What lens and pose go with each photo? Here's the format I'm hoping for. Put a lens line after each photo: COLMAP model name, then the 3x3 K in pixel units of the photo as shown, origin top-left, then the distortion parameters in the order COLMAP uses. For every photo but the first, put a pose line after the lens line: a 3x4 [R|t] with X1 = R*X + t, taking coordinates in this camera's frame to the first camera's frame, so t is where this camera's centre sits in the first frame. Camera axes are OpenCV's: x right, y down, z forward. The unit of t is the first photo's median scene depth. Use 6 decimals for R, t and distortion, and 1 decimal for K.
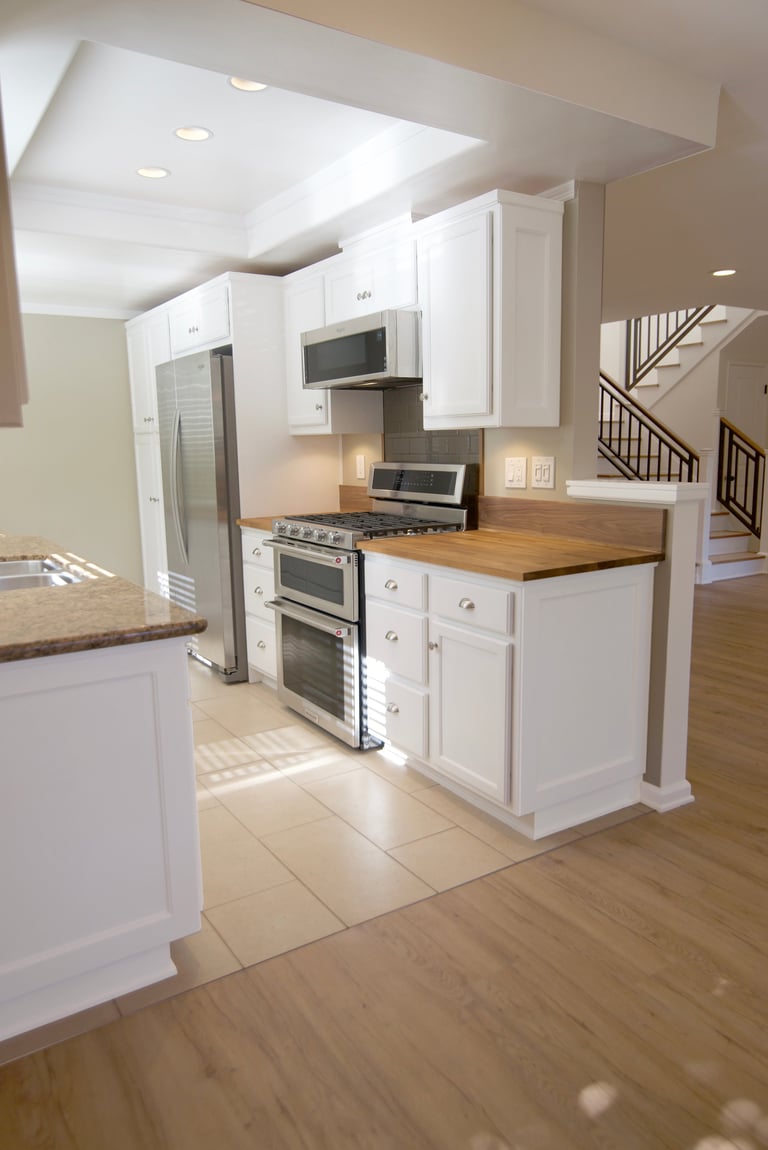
lens RADIAL K [[796.3, 0, 384.0], [0, 796.3, 575.0], [0, 0, 1]] dist [0.002195, 0.001701]
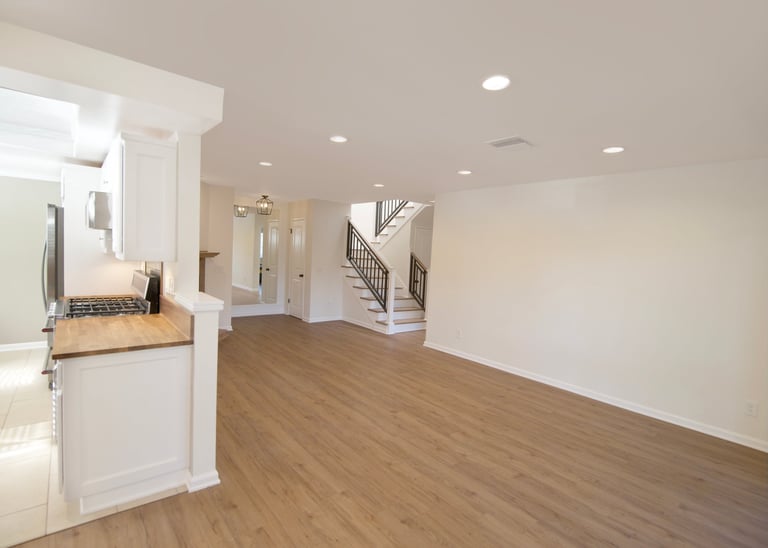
lens RADIAL K [[376.4, 0, 384.0], [0, 376.4, 274.0], [0, 0, 1]] dist [-0.002649, -0.000562]
pose [[0.991204, 0.062058, 0.116893, 0.244903], [-0.050501, 0.993769, -0.099357, -0.040832], [-0.122330, 0.092580, 0.988162, 0.043341]]
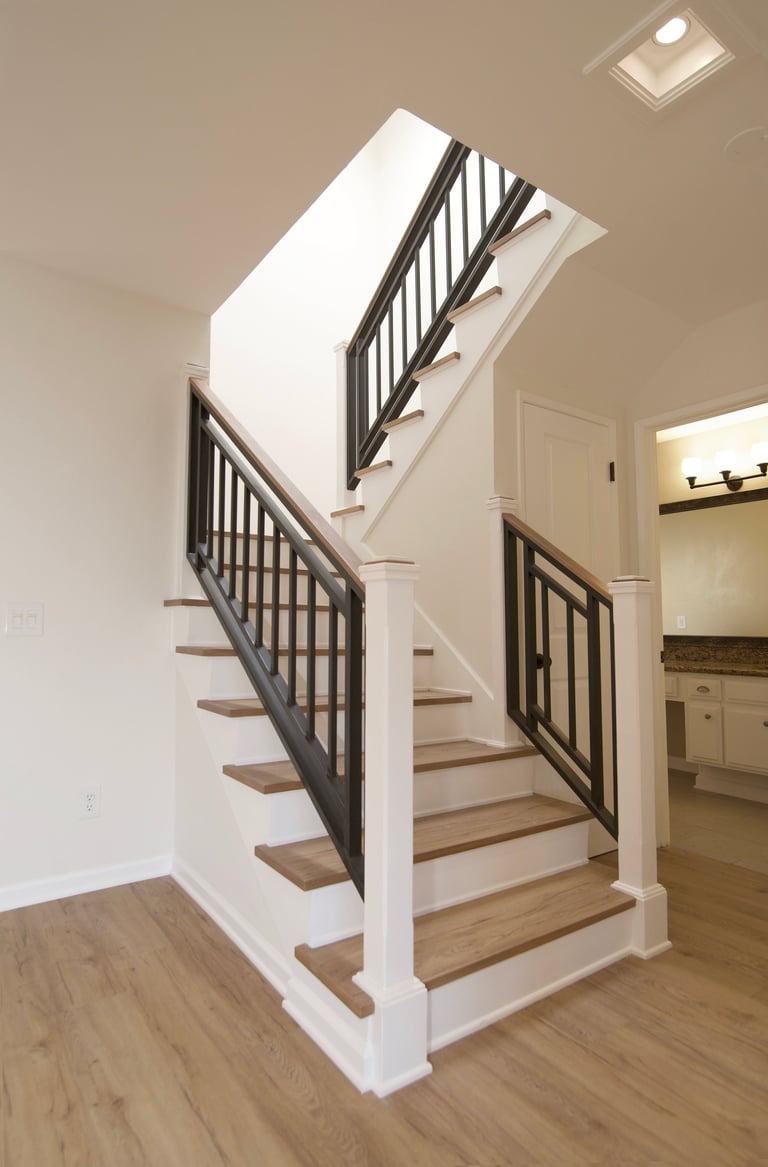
lens RADIAL K [[630.7, 0, 384.0], [0, 630.7, 583.5], [0, 0, 1]] dist [0.001023, 0.000089]
pose [[0.999828, 0.017811, 0.005086, 0.365363], [-0.016064, 0.970475, -0.240667, -0.084811], [-0.009222, 0.240544, 0.970594, 0.704764]]
